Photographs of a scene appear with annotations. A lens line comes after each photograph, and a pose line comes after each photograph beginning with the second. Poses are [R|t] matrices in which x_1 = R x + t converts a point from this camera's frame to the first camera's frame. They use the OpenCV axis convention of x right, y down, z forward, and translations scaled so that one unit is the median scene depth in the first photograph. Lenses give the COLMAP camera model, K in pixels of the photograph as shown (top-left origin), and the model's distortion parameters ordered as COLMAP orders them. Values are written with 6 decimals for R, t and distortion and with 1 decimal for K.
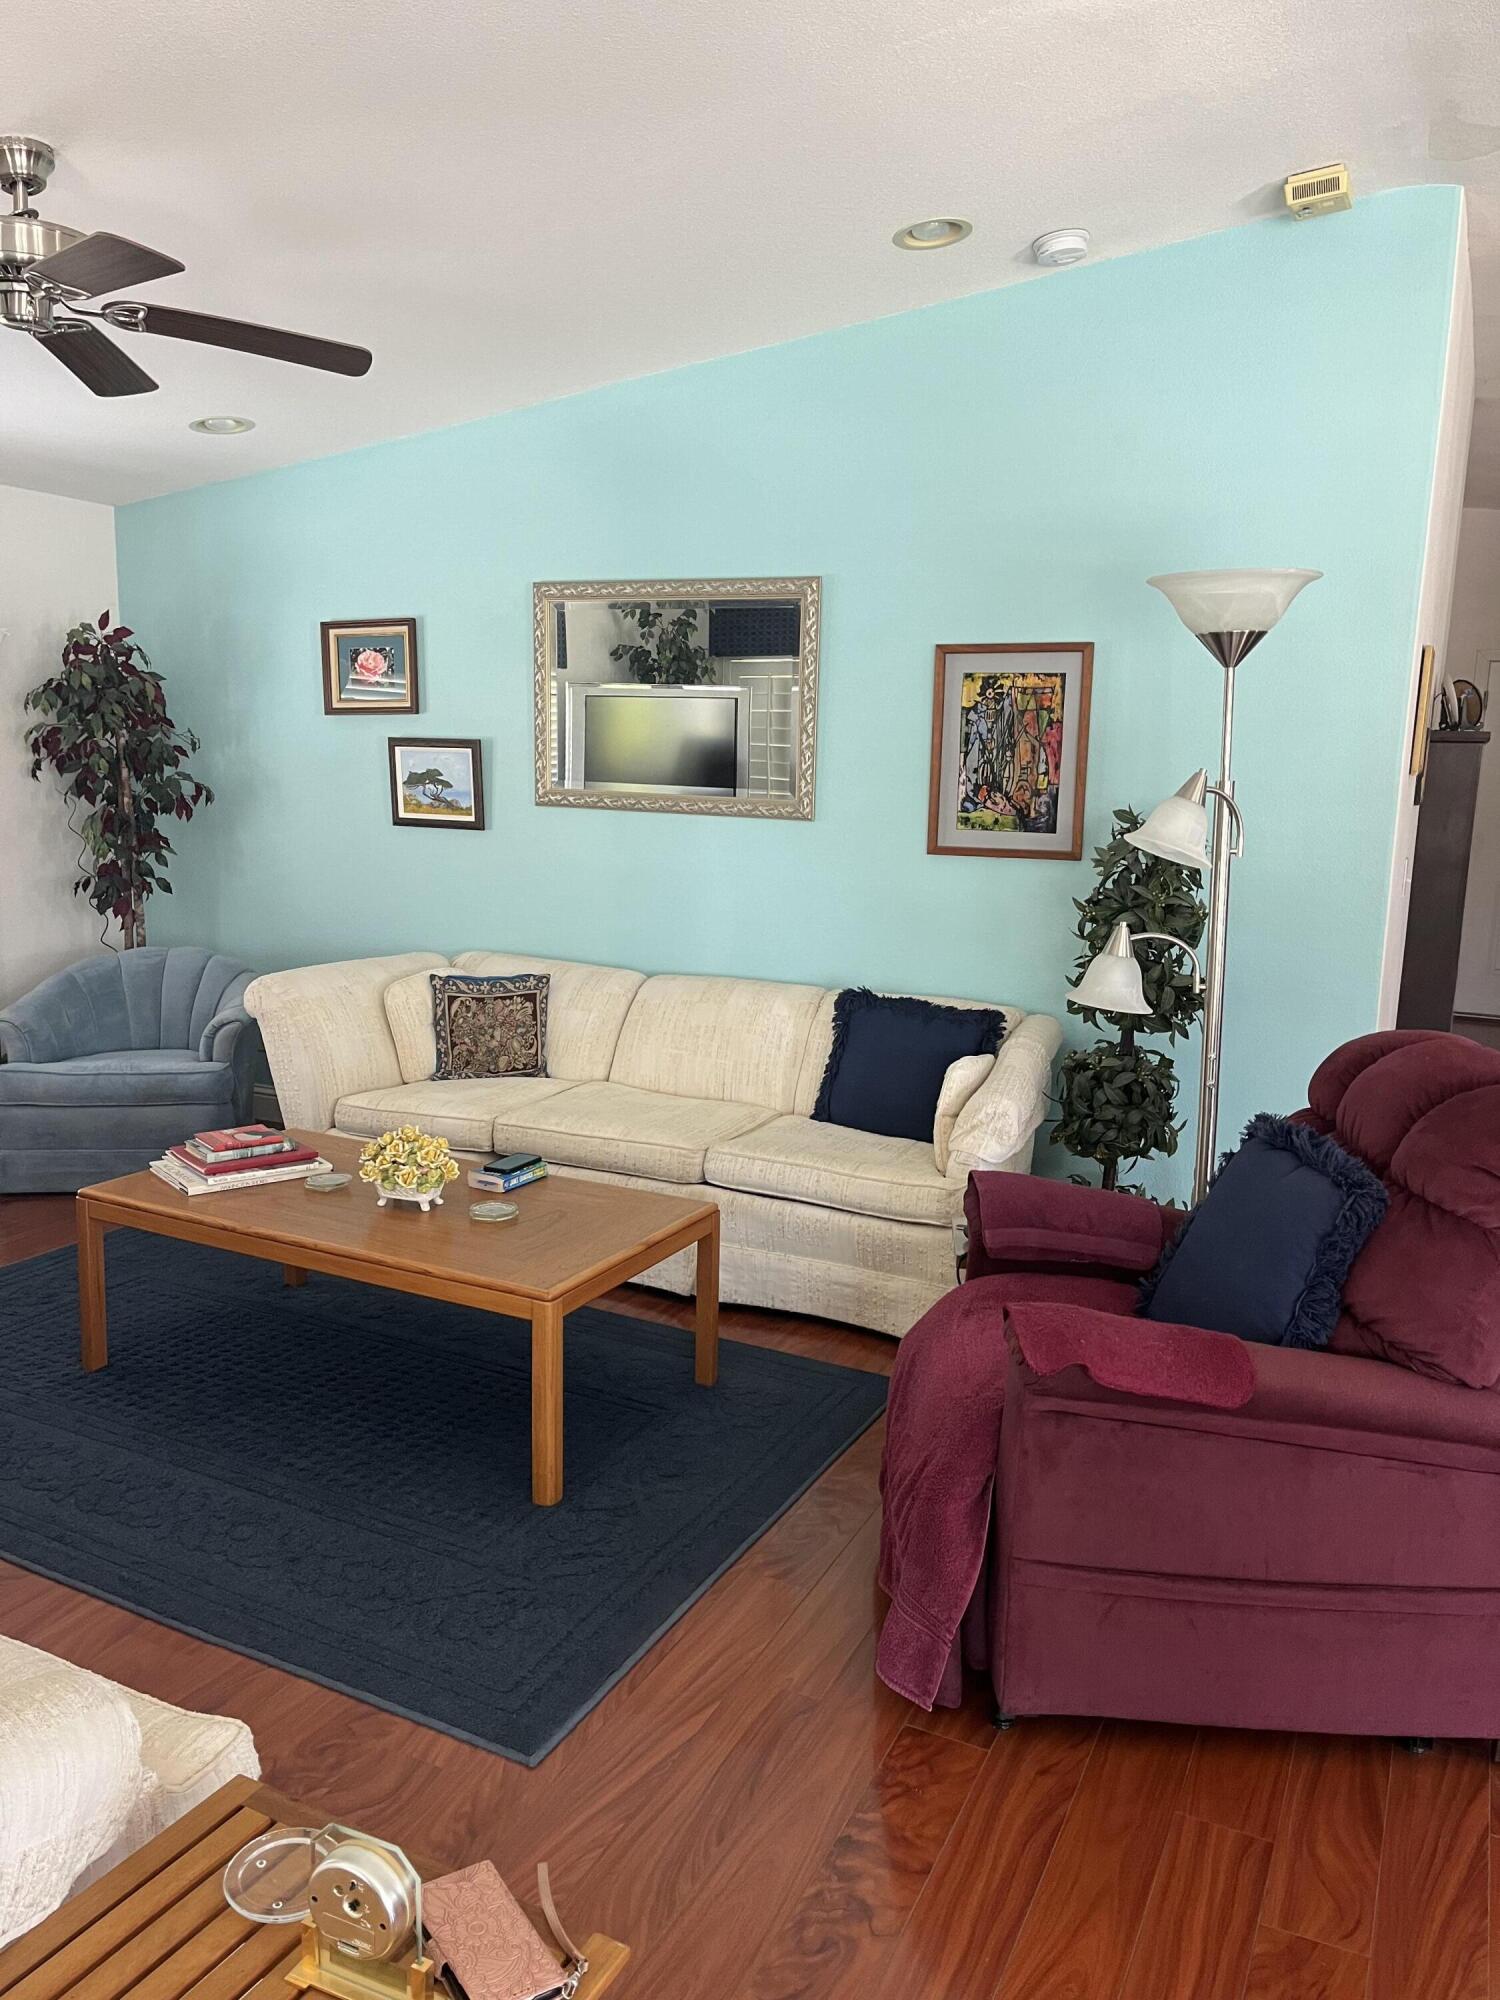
lens RADIAL K [[1512.4, 0, 757.0], [0, 1512.4, 1011.7], [0, 0, 1]] dist [0.064628, -0.082780]
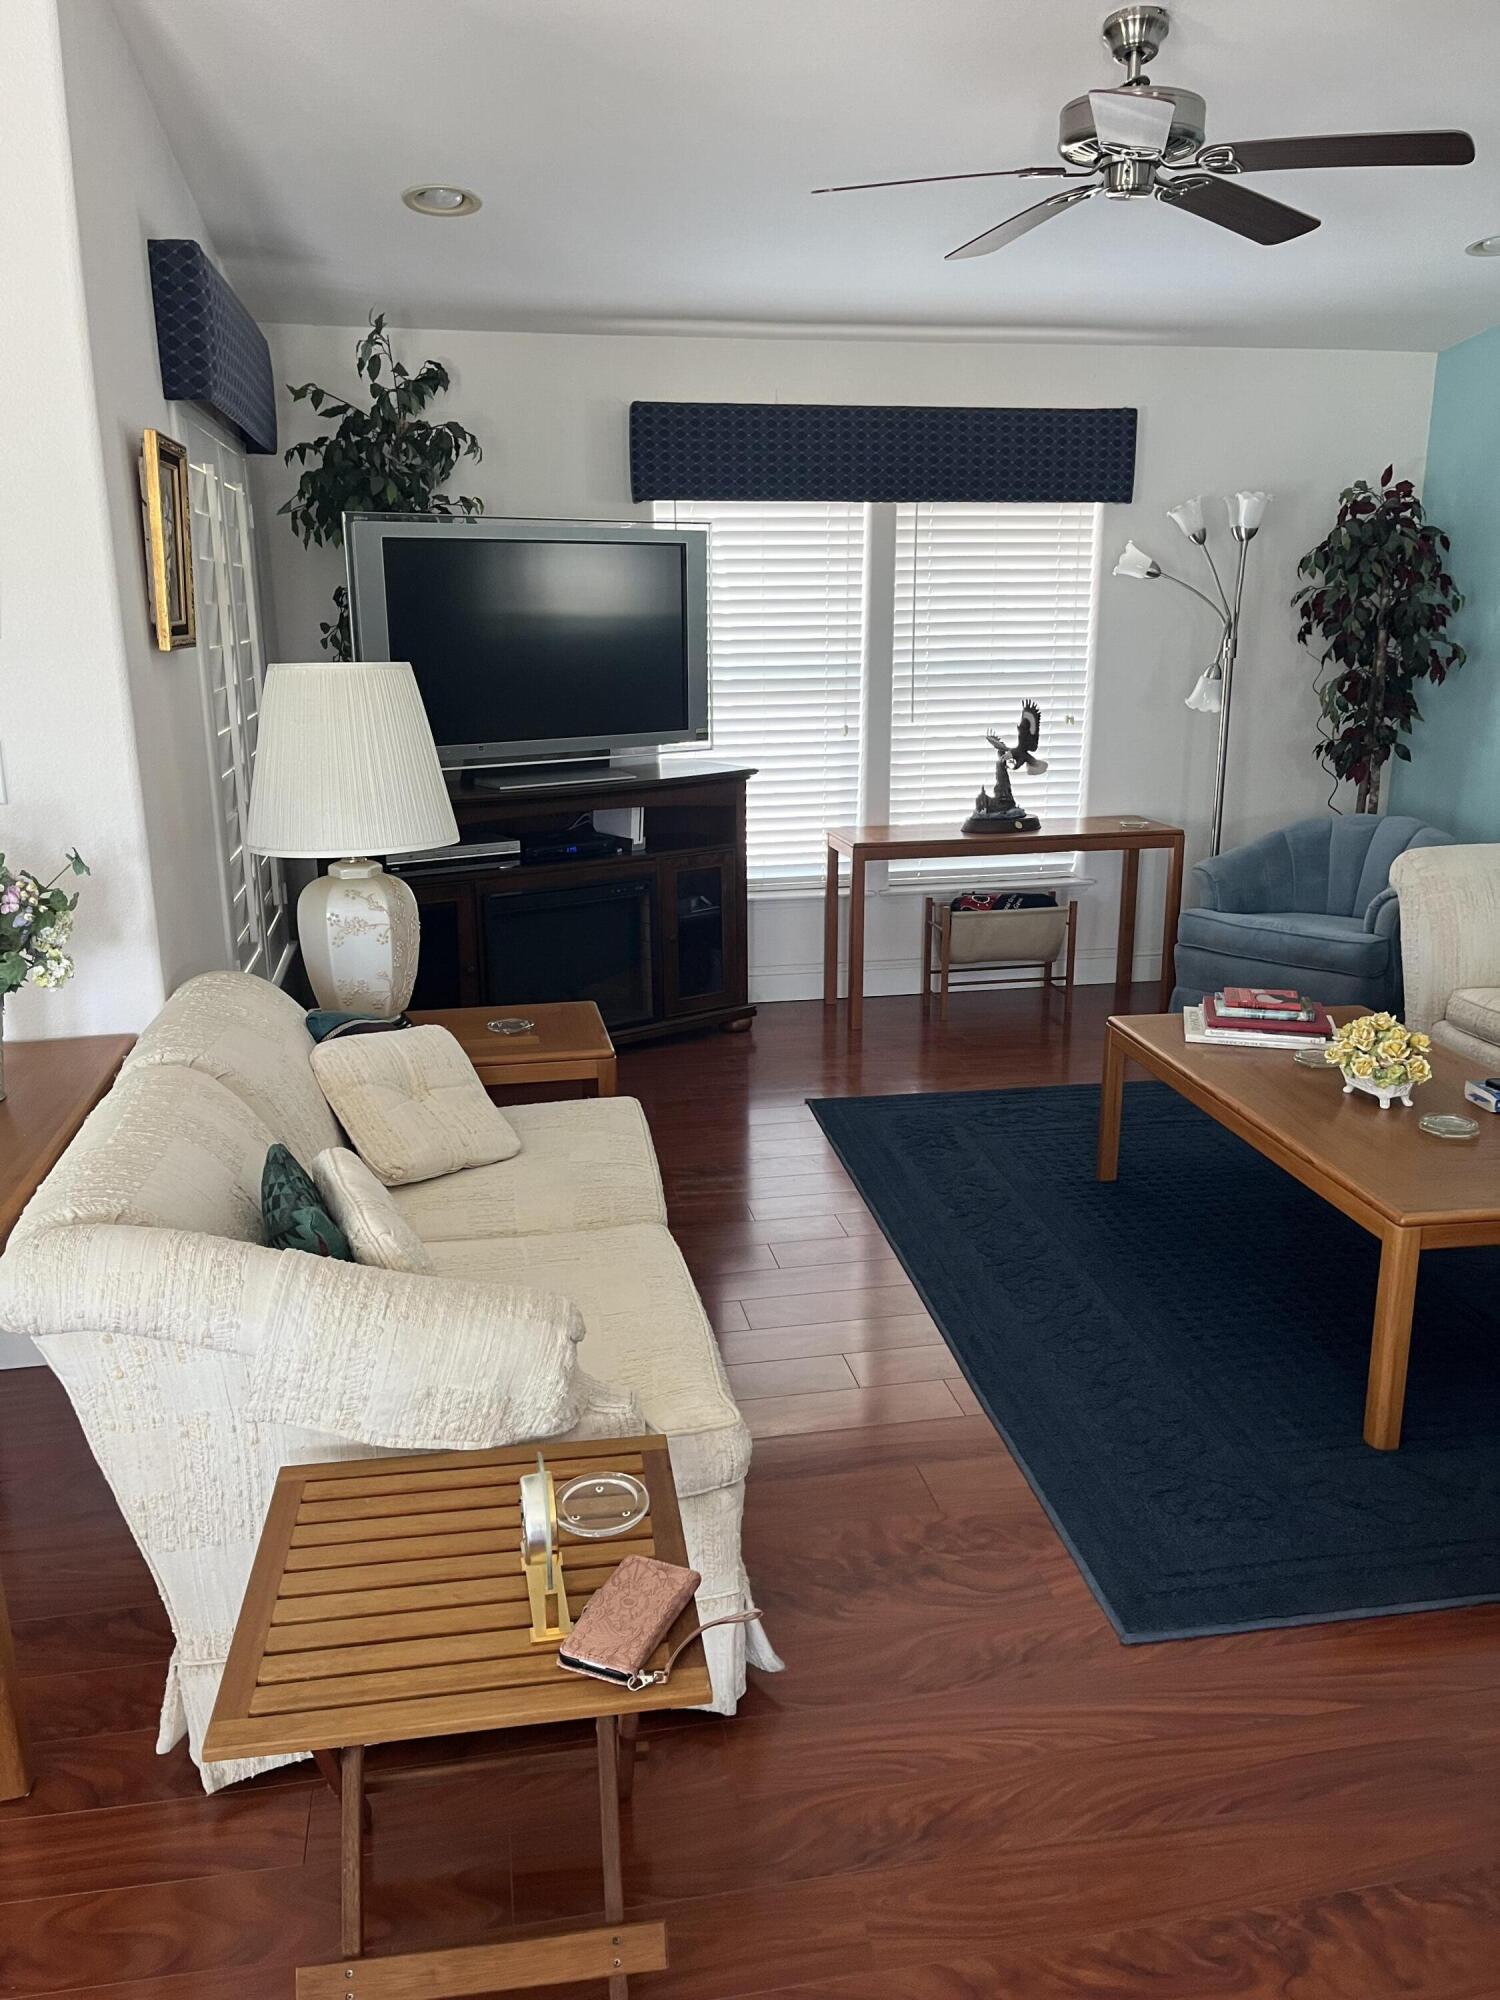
lens RADIAL K [[1512.4, 0, 750.4], [0, 1512.4, 1013.3], [0, 0, 1]] dist [0.064628, -0.082780]
pose [[0.588032, 0.184339, -0.787552, 0.255196], [-0.122734, 0.982744, 0.138387, -0.004952], [0.799472, 0.015284, 0.600509, 0.134900]]
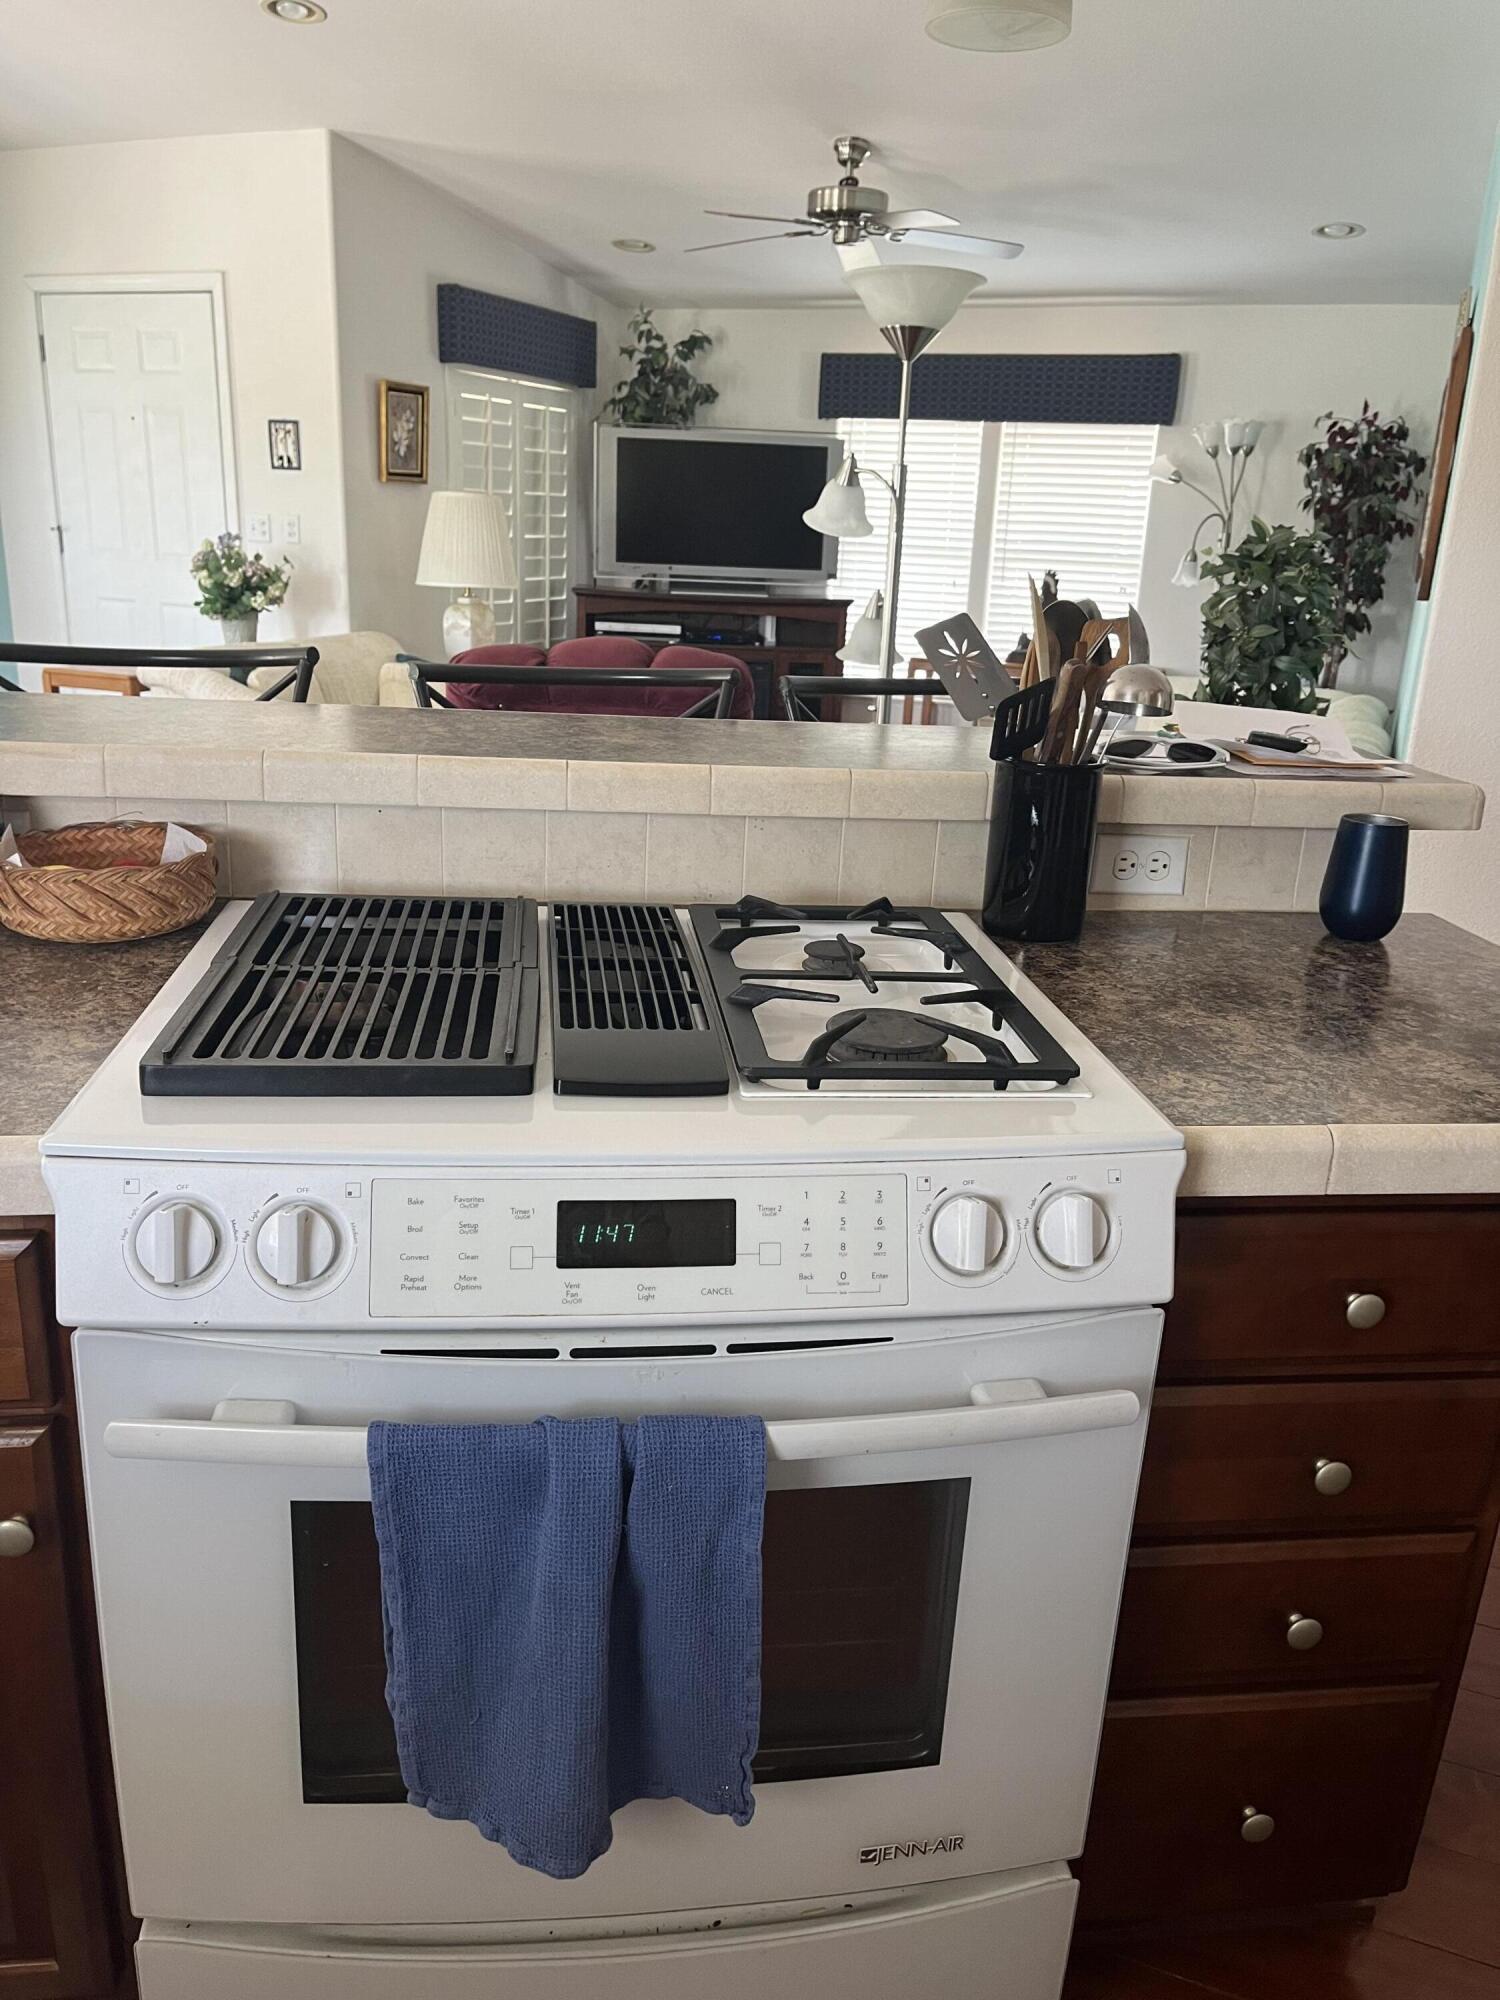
lens RADIAL K [[1512.4, 0, 762.4], [0, 1512.4, 991.1], [0, 0, 1]] dist [0.064628, -0.082780]
pose [[0.055681, 0.281527, -0.957936, 1.278888], [-0.217069, 0.939890, 0.263606, -0.051323], [0.974567, 0.193261, 0.113445, 0.715905]]
